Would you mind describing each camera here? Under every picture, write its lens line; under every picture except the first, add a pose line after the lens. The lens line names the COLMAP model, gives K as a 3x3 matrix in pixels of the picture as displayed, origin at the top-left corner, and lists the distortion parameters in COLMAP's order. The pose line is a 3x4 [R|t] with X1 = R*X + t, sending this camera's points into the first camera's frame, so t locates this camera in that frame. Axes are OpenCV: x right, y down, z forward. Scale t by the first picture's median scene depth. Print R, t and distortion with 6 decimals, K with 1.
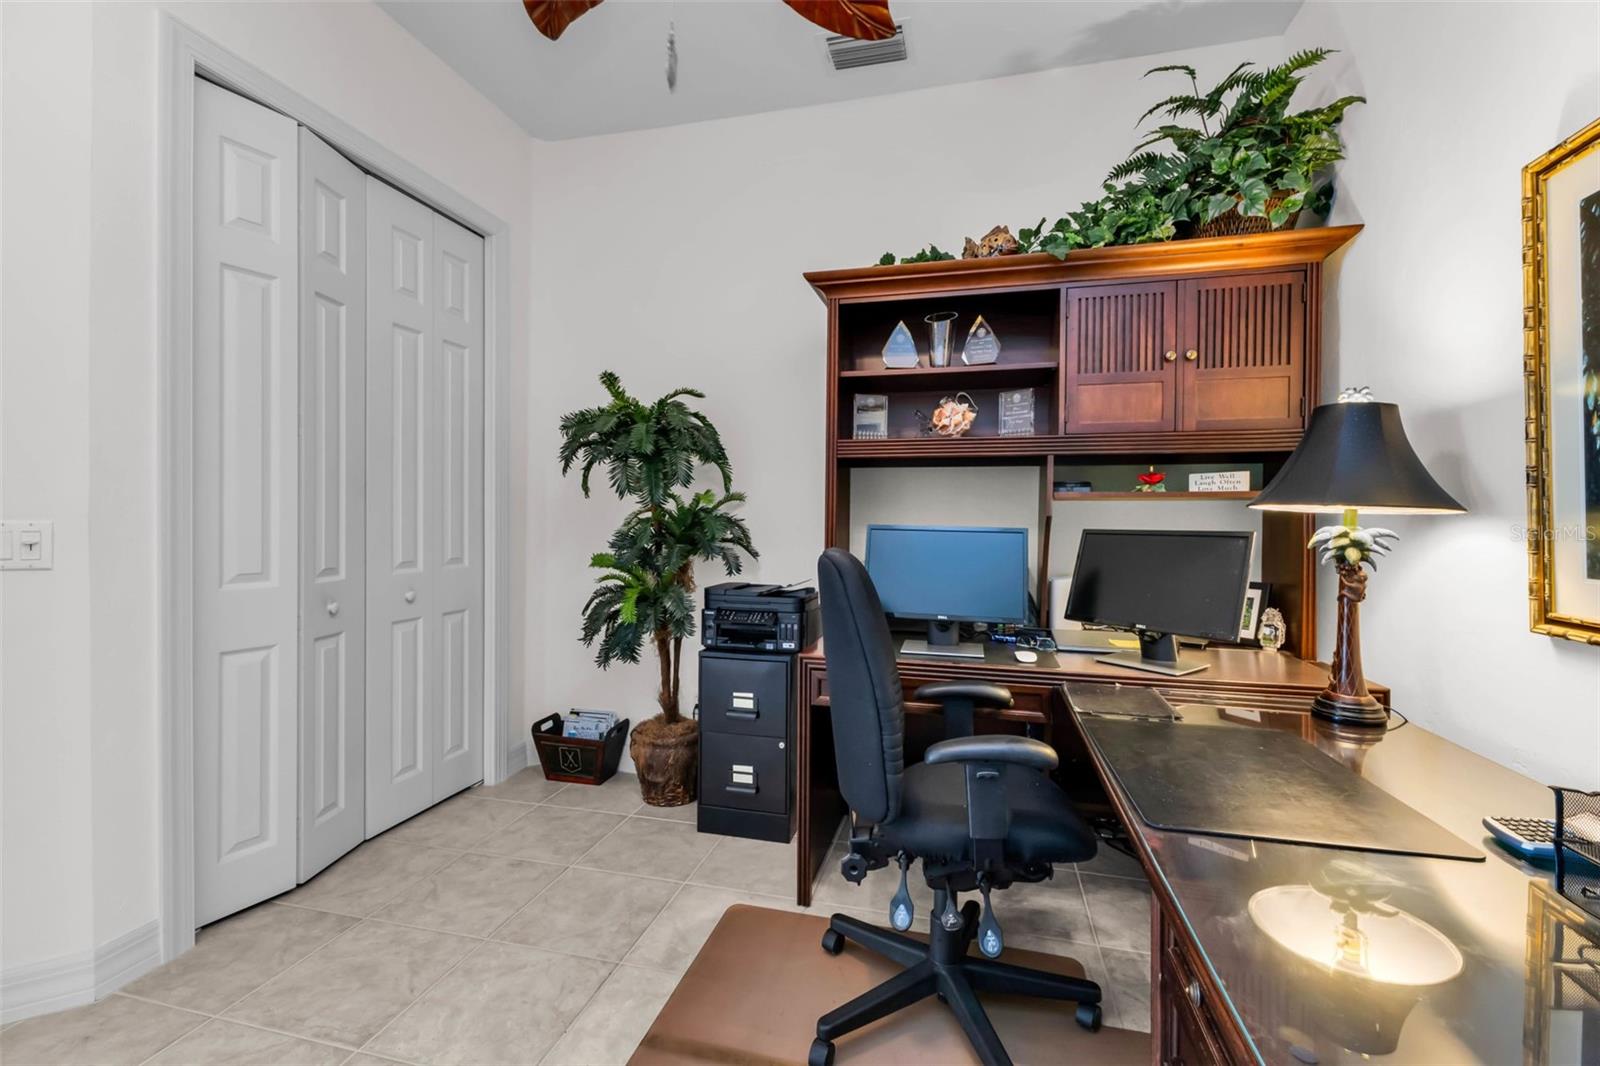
lens RADIAL K [[689.7, 0, 807.9], [0, 689.7, 516.6], [0, 0, 1]] dist [0.005149, 0.000639]
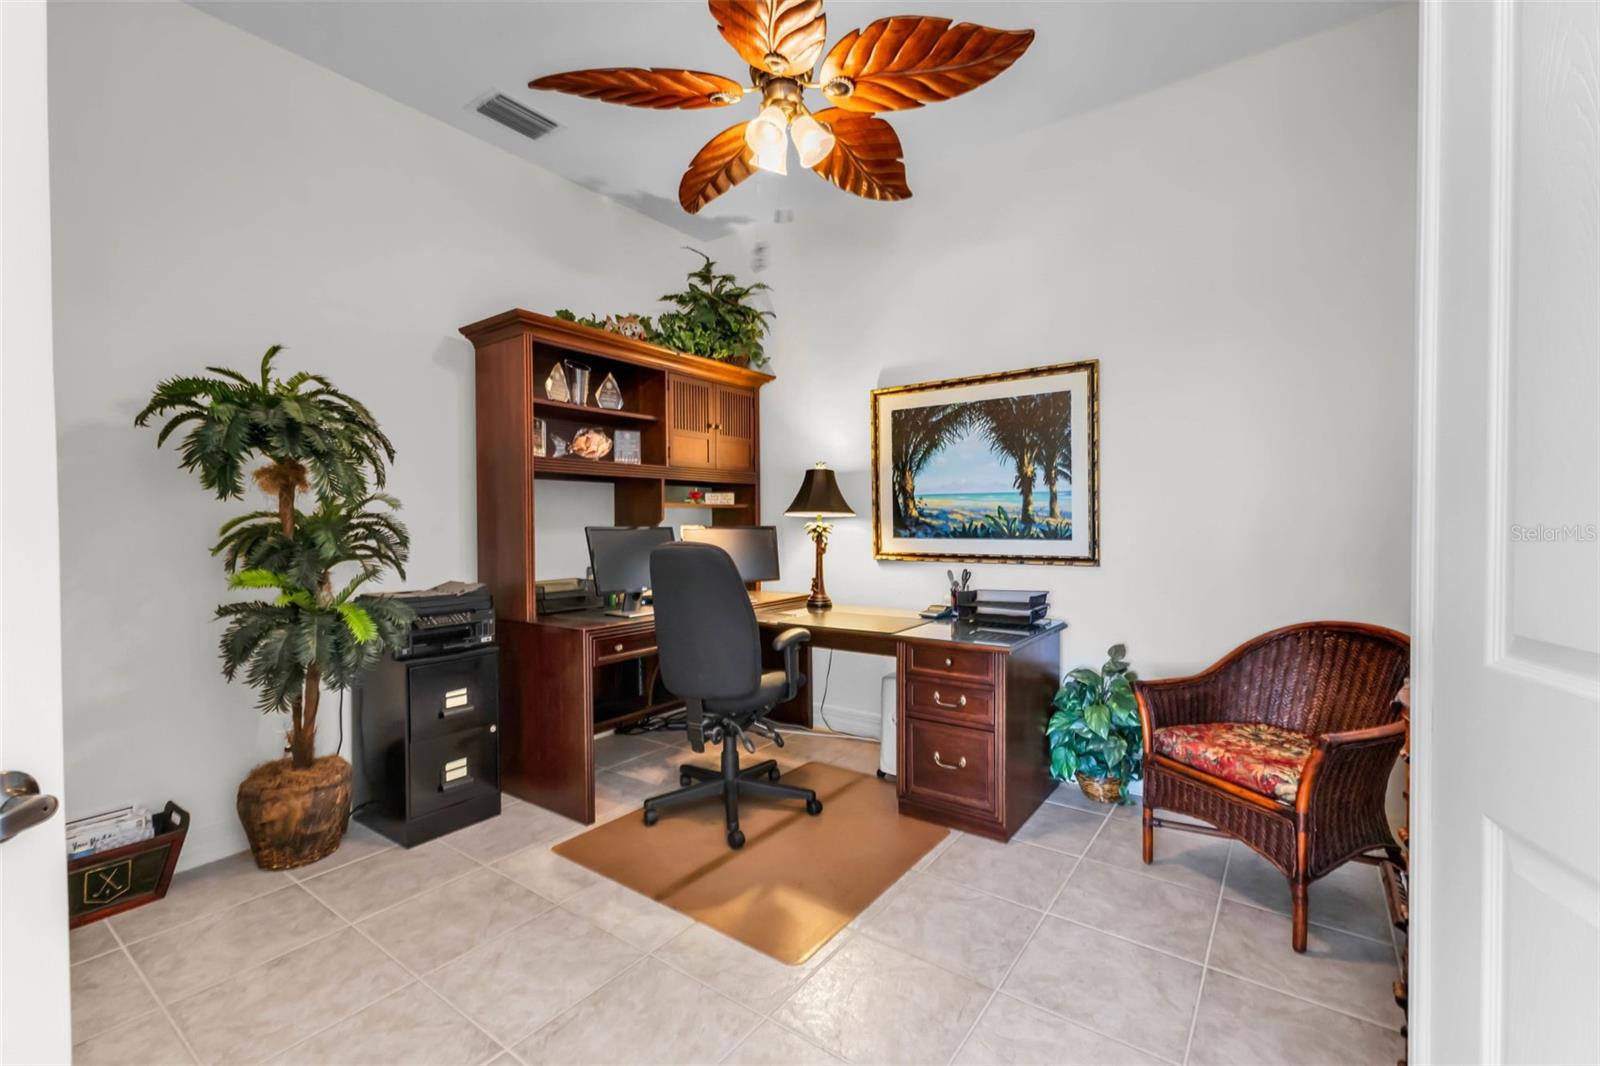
lens RADIAL K [[689.7, 0, 807.9], [0, 689.7, 516.6], [0, 0, 1]] dist [0.005149, 0.000639]
pose [[0.359452, -0.004030, 0.933155, -0.920116], [0.006093, 0.999979, 0.001972, -0.005153], [-0.933144, 0.004976, 0.359469, 0.141969]]
